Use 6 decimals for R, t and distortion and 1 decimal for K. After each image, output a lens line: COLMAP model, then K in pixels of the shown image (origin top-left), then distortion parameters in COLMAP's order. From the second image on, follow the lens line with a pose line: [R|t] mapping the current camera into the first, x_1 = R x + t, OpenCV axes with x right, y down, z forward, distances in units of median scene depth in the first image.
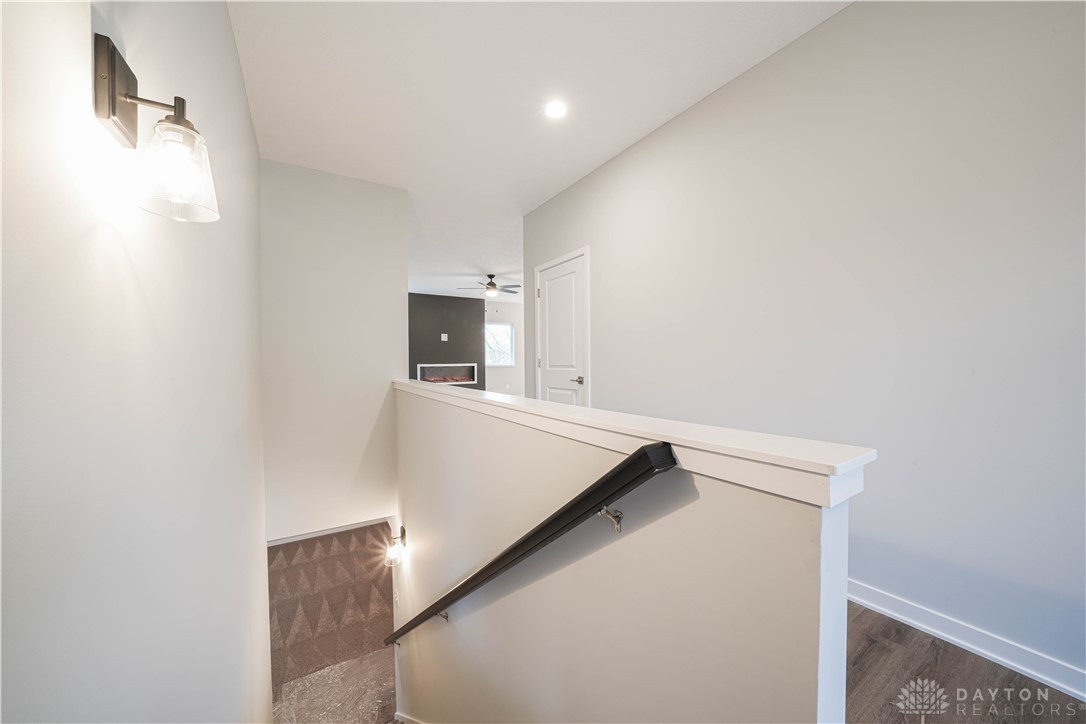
lens RADIAL K [[379.5, 0, 543.0], [0, 379.5, 362.0], [0, 0, 1]] dist [-0.000560, -0.000059]
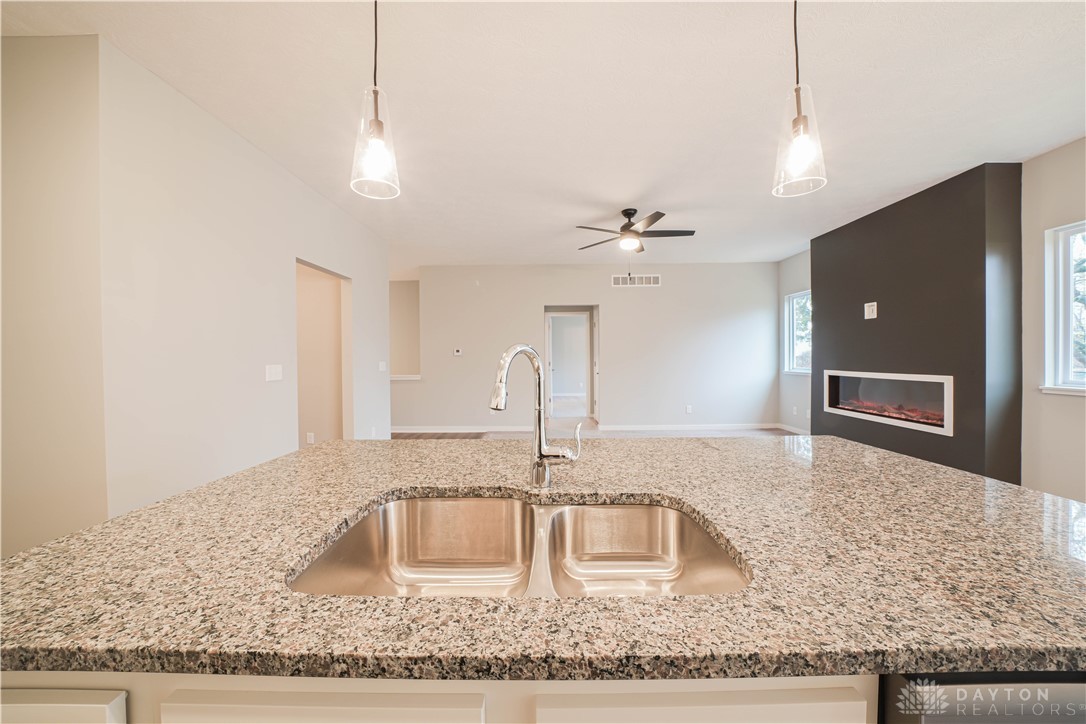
lens RADIAL K [[379.5, 0, 543.0], [0, 379.5, 362.0], [0, 0, 1]] dist [-0.000560, -0.000059]
pose [[-0.527366, 0.024172, -0.849294, 0.296349], [0.005423, 0.999671, 0.025084, -0.019104], [0.849621, 0.008623, -0.527323, 0.892167]]
